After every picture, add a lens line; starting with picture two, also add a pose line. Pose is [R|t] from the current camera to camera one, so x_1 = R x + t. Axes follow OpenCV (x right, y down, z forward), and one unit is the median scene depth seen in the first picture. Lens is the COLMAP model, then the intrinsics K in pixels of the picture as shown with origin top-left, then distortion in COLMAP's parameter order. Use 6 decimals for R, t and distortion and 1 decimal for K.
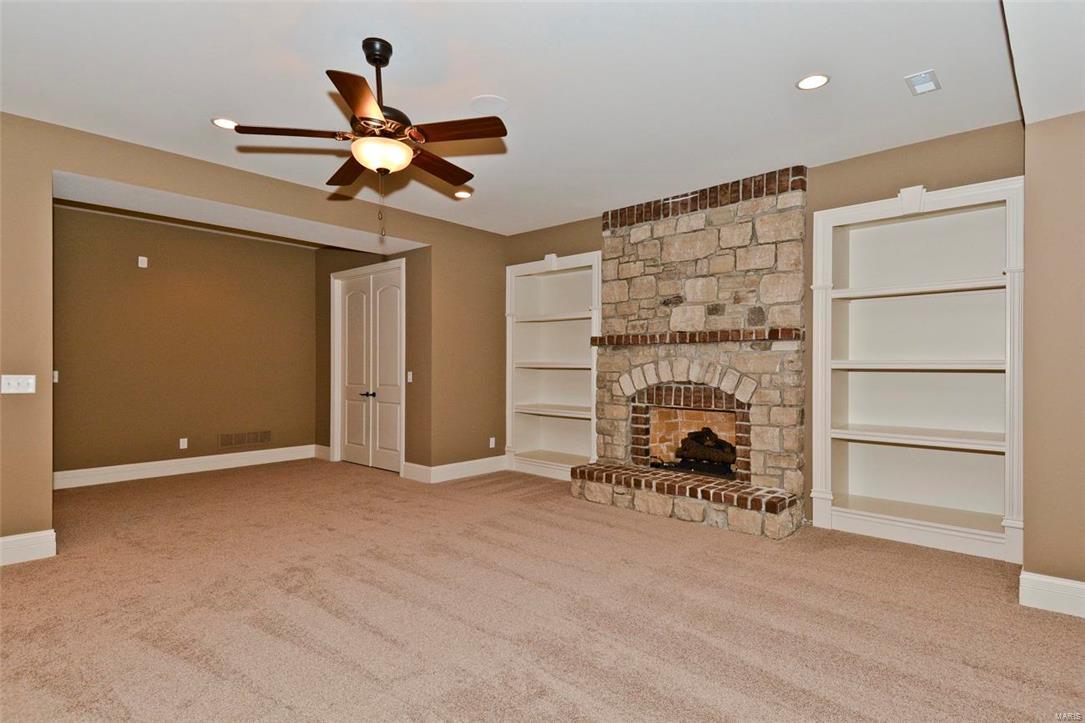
lens RADIAL K [[567.2, 0, 548.1], [0, 567.2, 363.3], [0, 0, 1]] dist [0.087711, -0.058959]
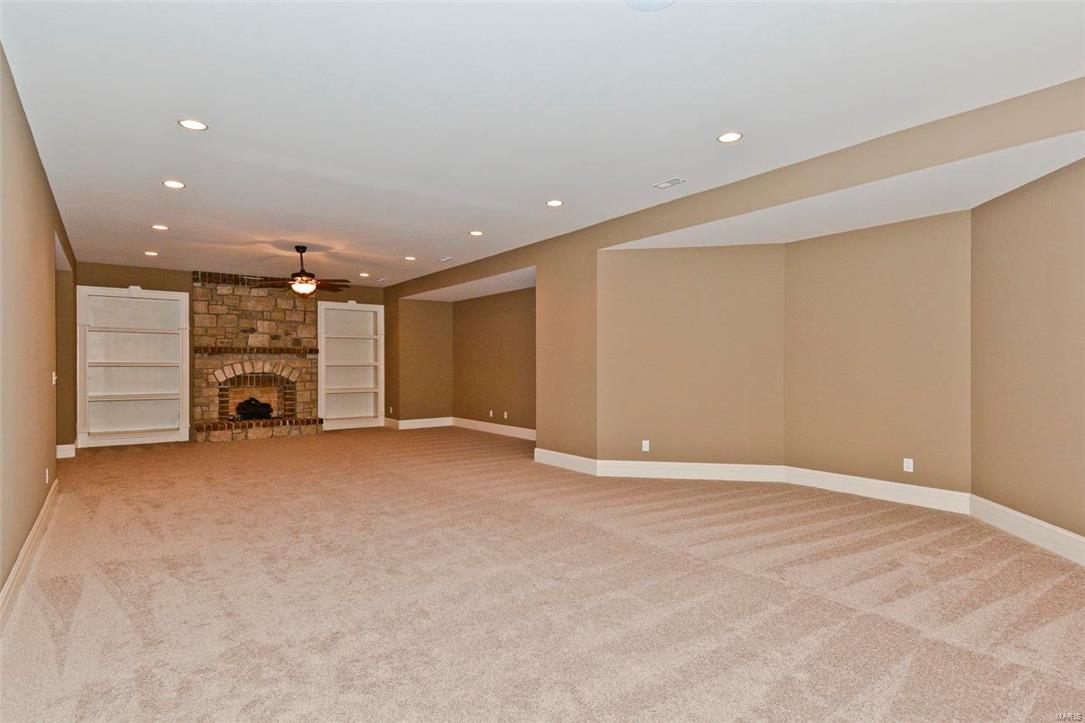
lens RADIAL K [[567.2, 0, 548.1], [0, 567.2, 363.3], [0, 0, 1]] dist [0.087711, -0.058959]
pose [[0.169748, -0.008227, 0.985453, -1.514861], [-0.010474, 0.999894, 0.010152, -0.030240], [-0.985432, -0.012045, 0.169644, -0.312378]]
